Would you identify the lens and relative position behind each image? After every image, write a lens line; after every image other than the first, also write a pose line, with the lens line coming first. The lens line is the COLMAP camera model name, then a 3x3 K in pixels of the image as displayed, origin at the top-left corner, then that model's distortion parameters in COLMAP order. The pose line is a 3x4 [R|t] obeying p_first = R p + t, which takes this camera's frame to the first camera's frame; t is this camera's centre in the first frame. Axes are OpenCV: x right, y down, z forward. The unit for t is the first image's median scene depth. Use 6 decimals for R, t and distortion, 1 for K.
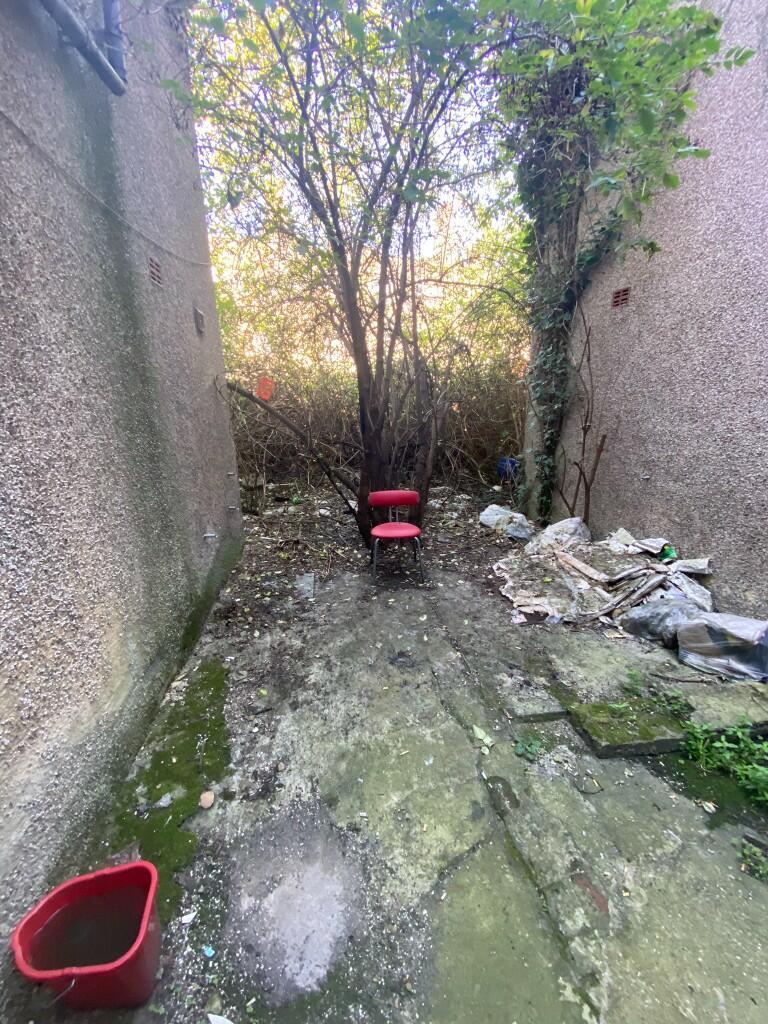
lens RADIAL K [[417.4, 0, 385.3], [0, 417.4, 493.6], [0, 0, 1]] dist [0.019693, -0.019932]
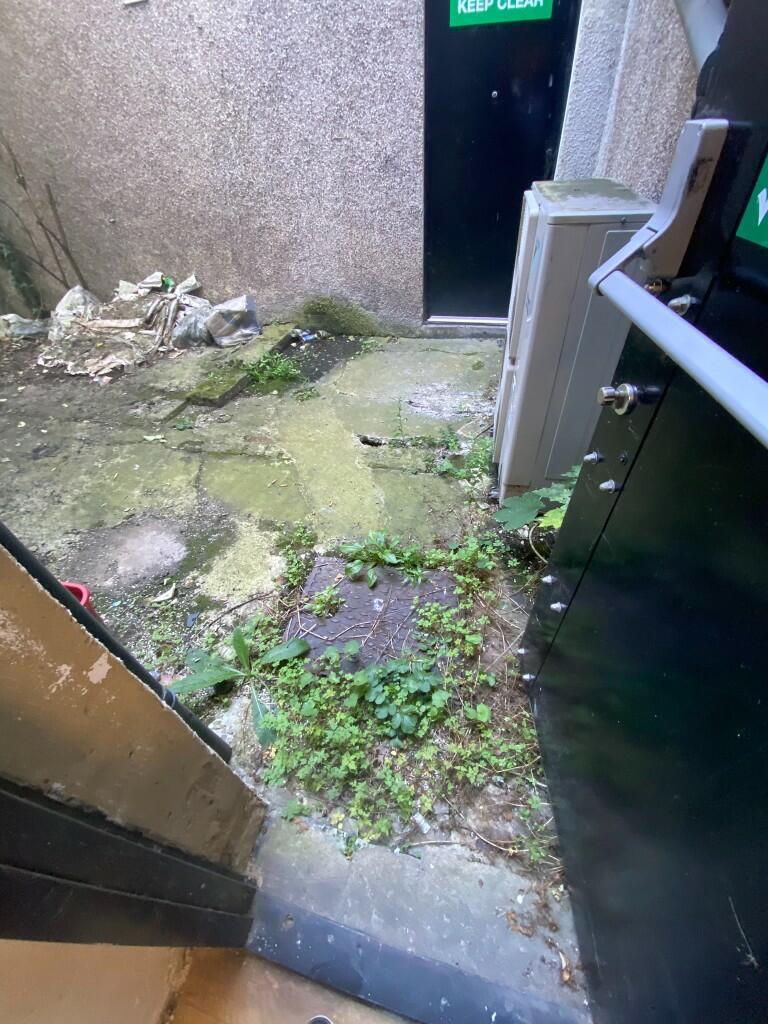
lens RADIAL K [[417.4, 0, 385.3], [0, 417.4, 493.6], [0, 0, 1]] dist [0.019693, -0.019932]
pose [[0.386757, -0.631257, 0.672260, -0.329001], [0.285287, 0.775130, 0.563724, 0.117315], [-0.876944, -0.026238, 0.479876, -0.192050]]
